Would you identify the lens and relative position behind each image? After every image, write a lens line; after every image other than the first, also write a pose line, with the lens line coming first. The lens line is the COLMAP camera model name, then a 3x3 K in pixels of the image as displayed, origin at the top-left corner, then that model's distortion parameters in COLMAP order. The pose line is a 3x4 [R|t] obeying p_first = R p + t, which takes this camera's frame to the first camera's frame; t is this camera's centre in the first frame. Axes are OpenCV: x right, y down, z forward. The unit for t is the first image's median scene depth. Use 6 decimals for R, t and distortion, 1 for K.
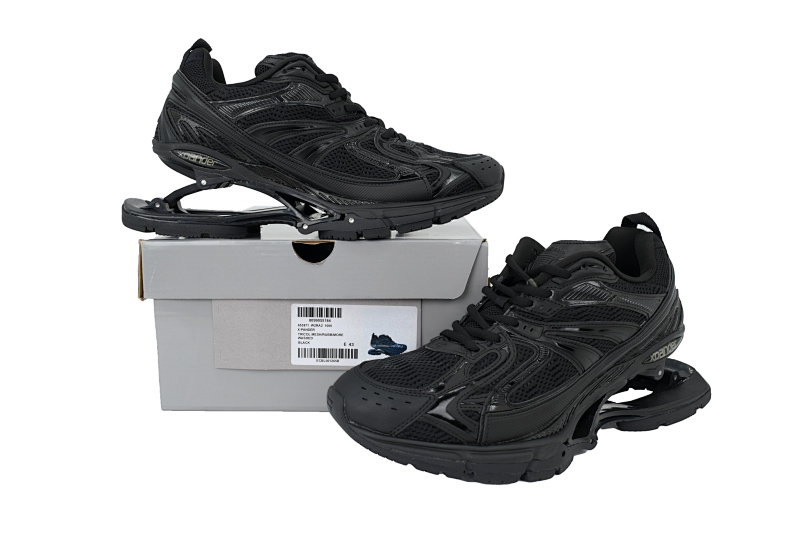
lens RADIAL K [[649.9, 0, 398.8], [0, 649.9, 266.6], [0, 0, 1]] dist [-0.010216, 0.005403]
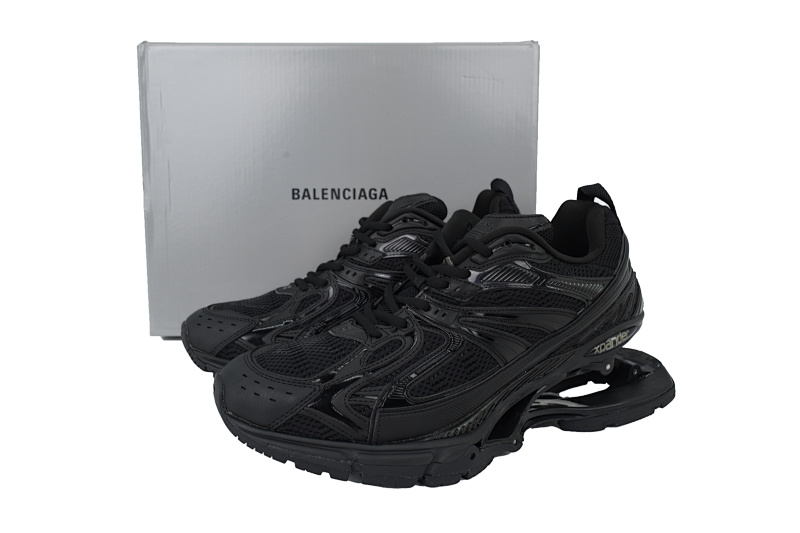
lens RADIAL K [[649.9, 0, 402.1], [0, 649.9, 265.0], [0, 0, 1]] dist [-0.010216, 0.005403]
pose [[0.996566, 0.017152, -0.081005, 0.216124], [-0.014590, 0.999378, 0.032113, 0.002624], [0.081506, -0.030820, 0.996196, 0.119970]]
